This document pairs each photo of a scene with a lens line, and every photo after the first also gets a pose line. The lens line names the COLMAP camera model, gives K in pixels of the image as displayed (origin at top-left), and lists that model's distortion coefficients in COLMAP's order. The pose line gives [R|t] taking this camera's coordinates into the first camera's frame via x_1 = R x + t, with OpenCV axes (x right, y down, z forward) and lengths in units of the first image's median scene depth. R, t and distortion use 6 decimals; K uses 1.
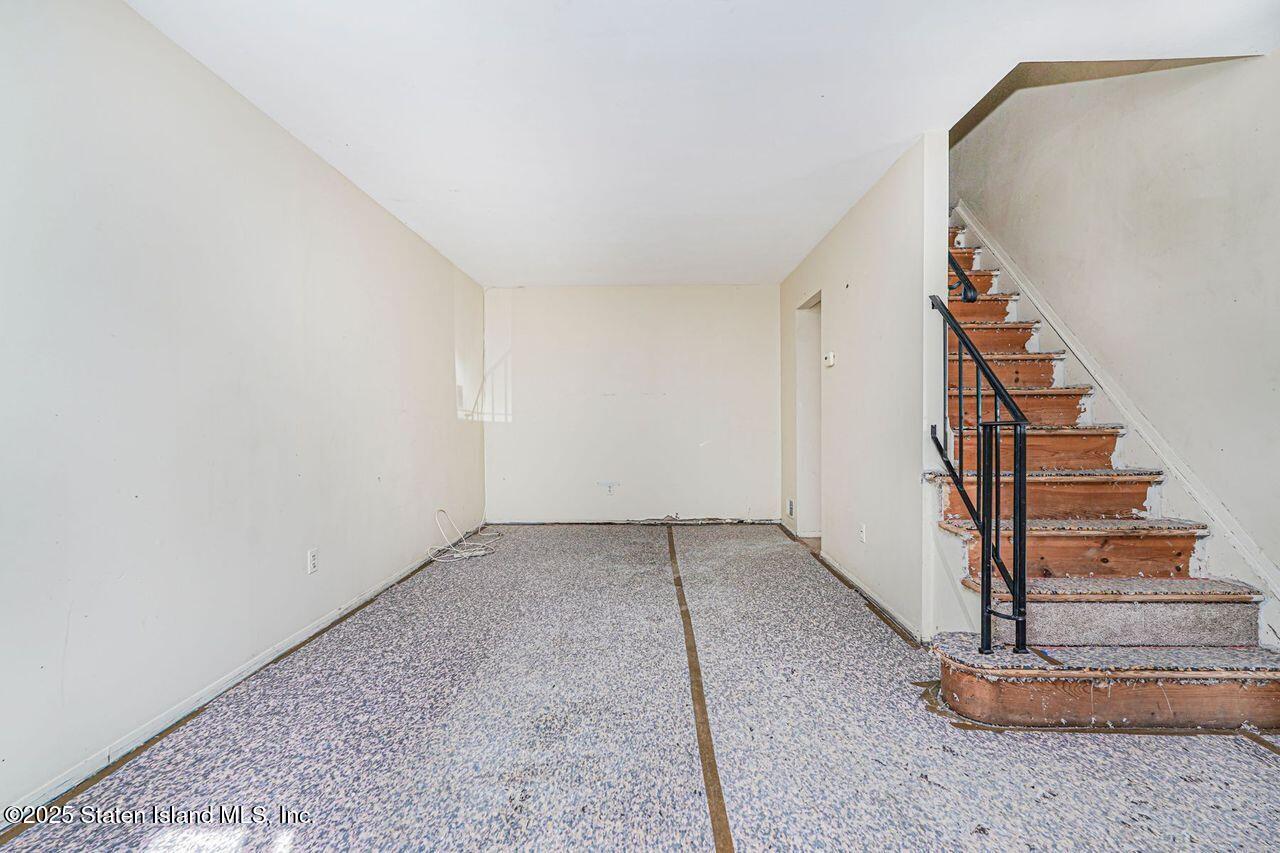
lens RADIAL K [[570.8, 0, 639.8], [0, 570.8, 419.8], [0, 0, 1]] dist [-0.012271, 0.007090]
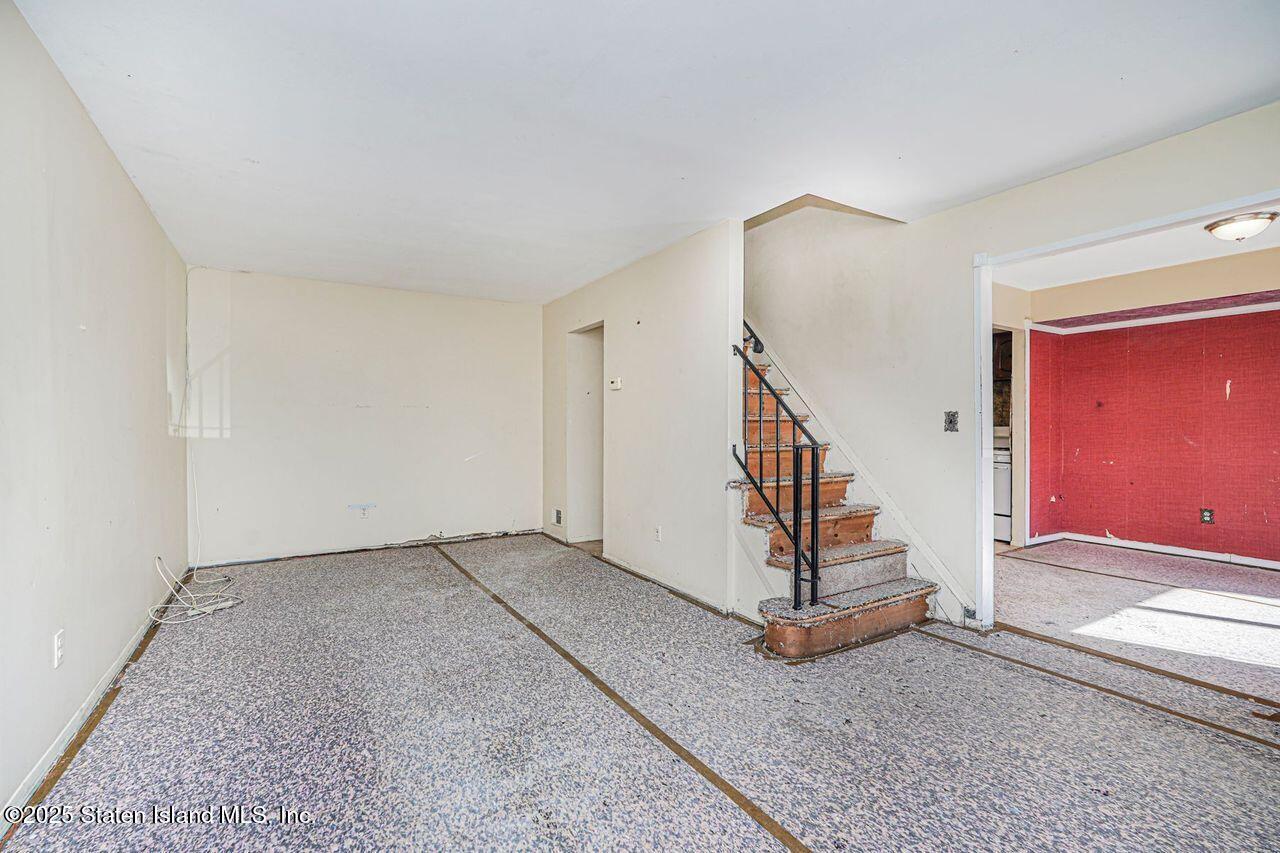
lens RADIAL K [[570.8, 0, 650.7], [0, 570.8, 425.8], [0, 0, 1]] dist [-0.012271, 0.007090]
pose [[0.838537, 0.005042, 0.544822, -0.386216], [-0.004222, 0.999987, -0.002756, -0.031434], [-0.544829, 0.000011, 0.838547, 0.012182]]
